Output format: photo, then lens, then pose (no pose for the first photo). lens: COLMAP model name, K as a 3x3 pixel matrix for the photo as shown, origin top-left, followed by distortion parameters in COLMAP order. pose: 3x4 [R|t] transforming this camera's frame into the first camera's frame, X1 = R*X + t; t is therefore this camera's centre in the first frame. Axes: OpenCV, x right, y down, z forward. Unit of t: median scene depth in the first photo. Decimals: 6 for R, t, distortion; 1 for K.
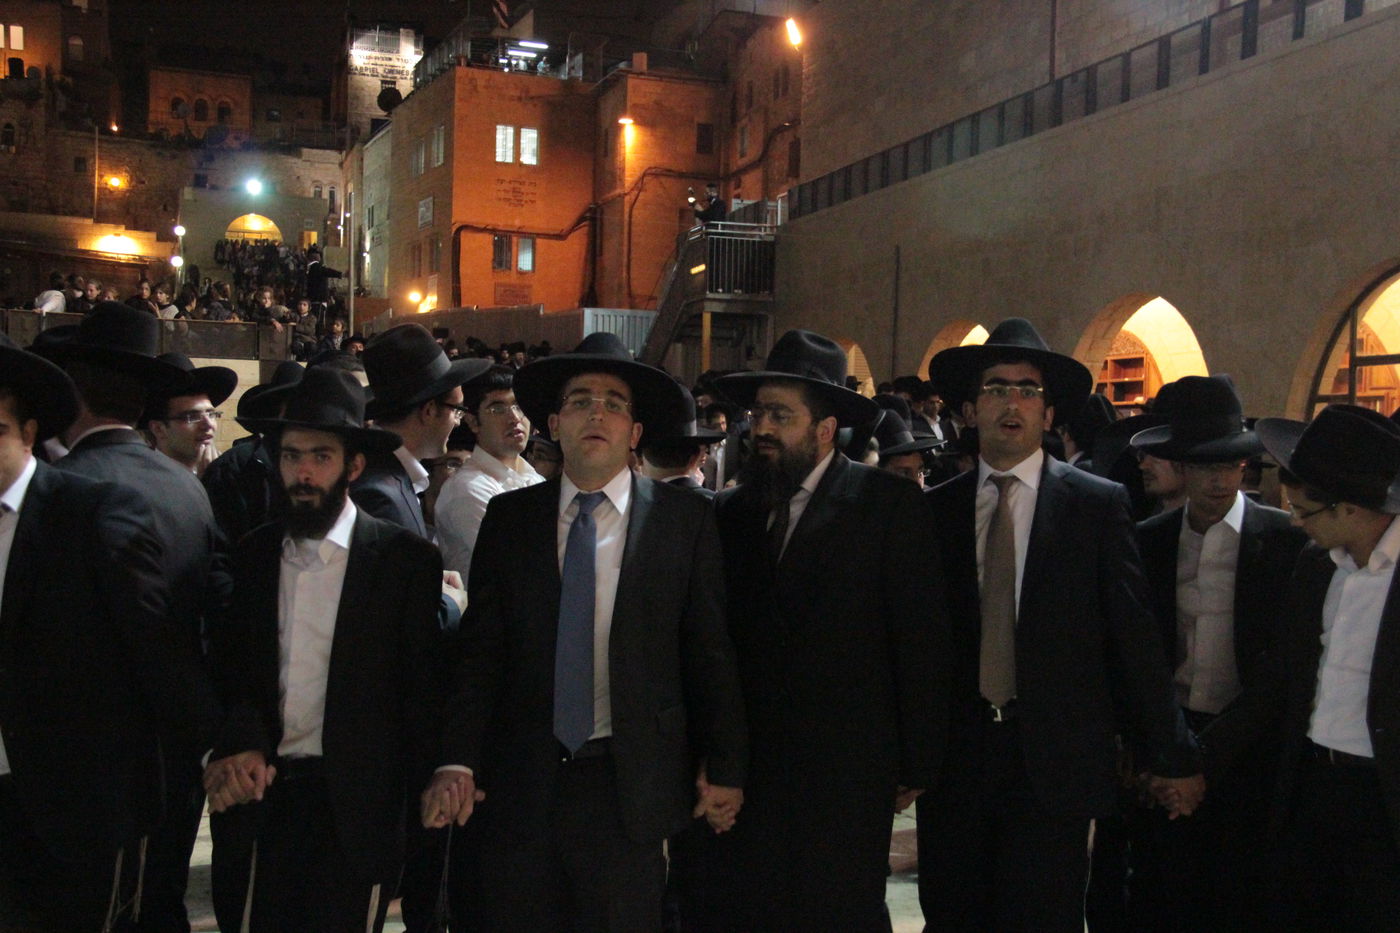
lens RADIAL K [[1714.0, 0, 700.0], [0, 1714.0, 466.5], [0, 0, 1]] dist [0.008508, 0.541772]
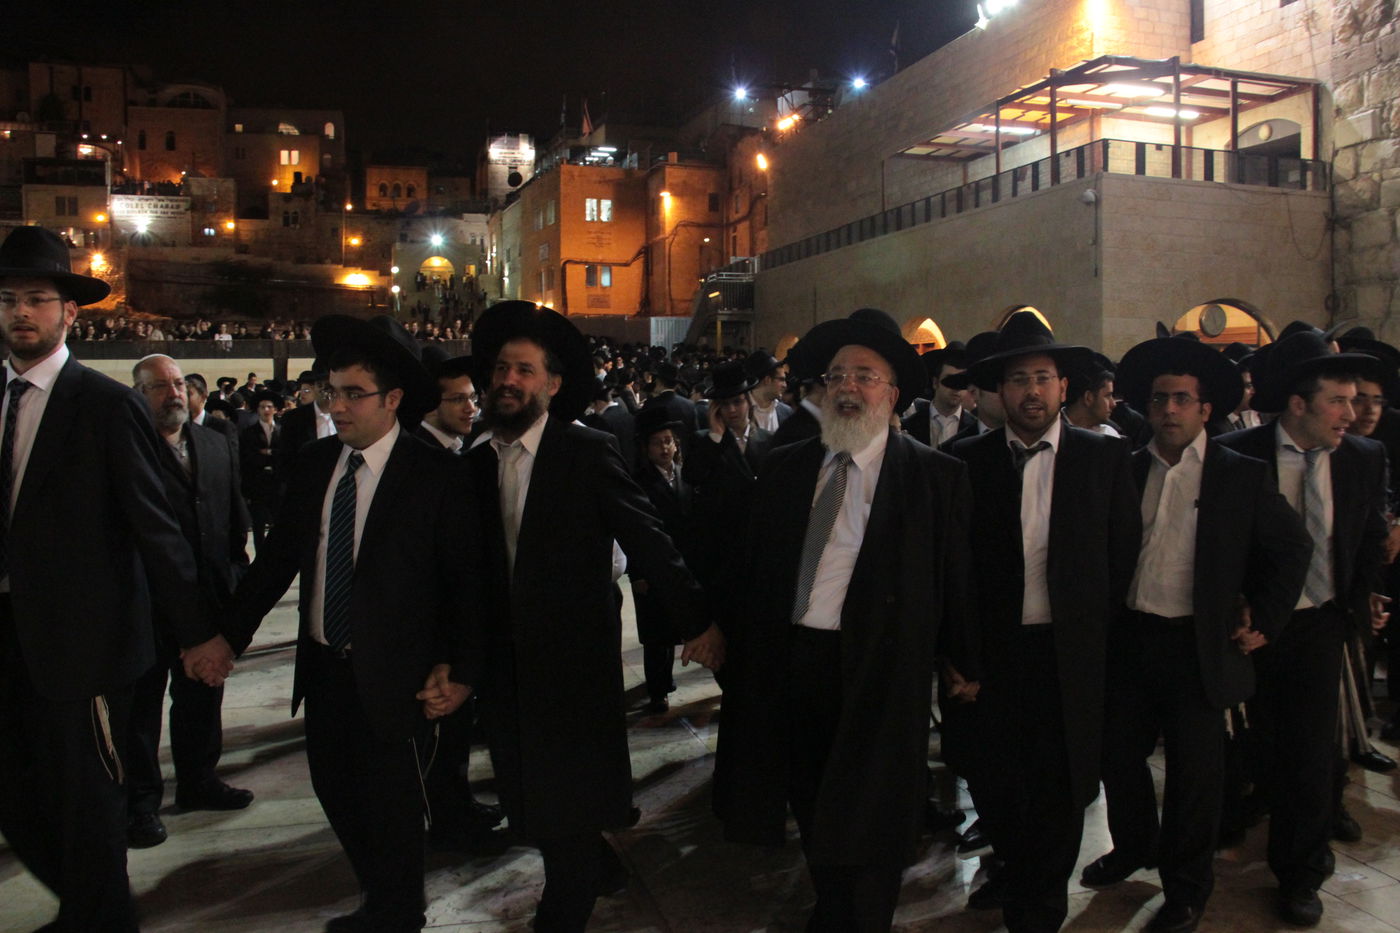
lens RADIAL K [[1158.6, 0, 714.4], [0, 1158.6, 469.8], [0, 0, 1]] dist [-0.201672, 0.163717]
pose [[0.999544, -0.030035, -0.003045, -0.000742], [0.030160, 0.997892, 0.057456, 0.000166], [0.001313, -0.057521, 0.998343, -0.100571]]
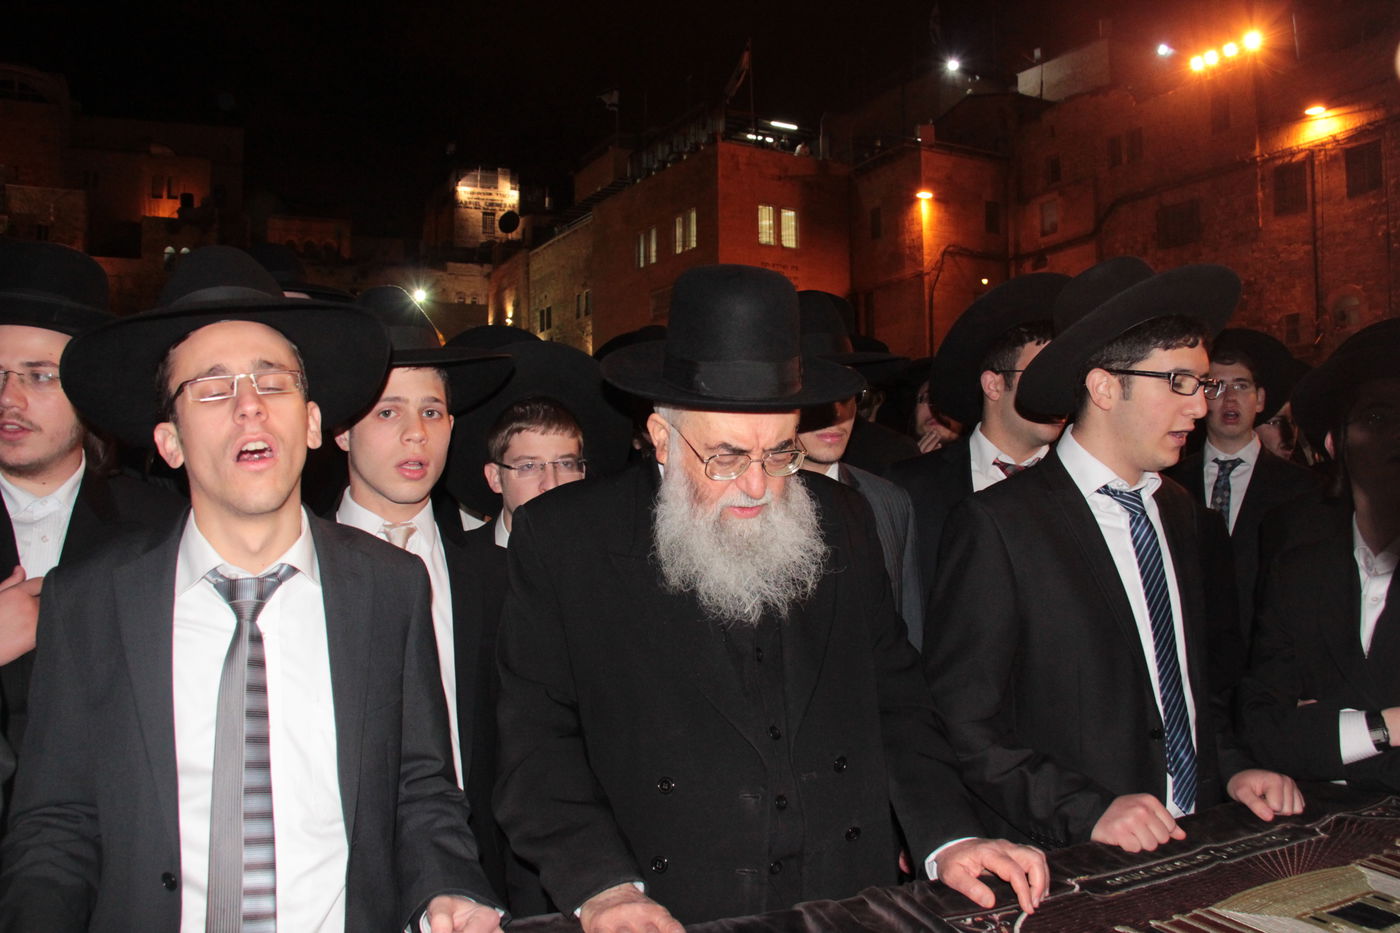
lens RADIAL K [[1158.6, 0, 714.4], [0, 1158.6, 469.8], [0, 0, 1]] dist [-0.201672, 0.163717]
pose [[0.990663, -0.033219, 0.132221, -0.225570], [0.038388, 0.998587, -0.036736, -0.035742], [-0.130814, 0.041468, 0.990539, 0.400190]]
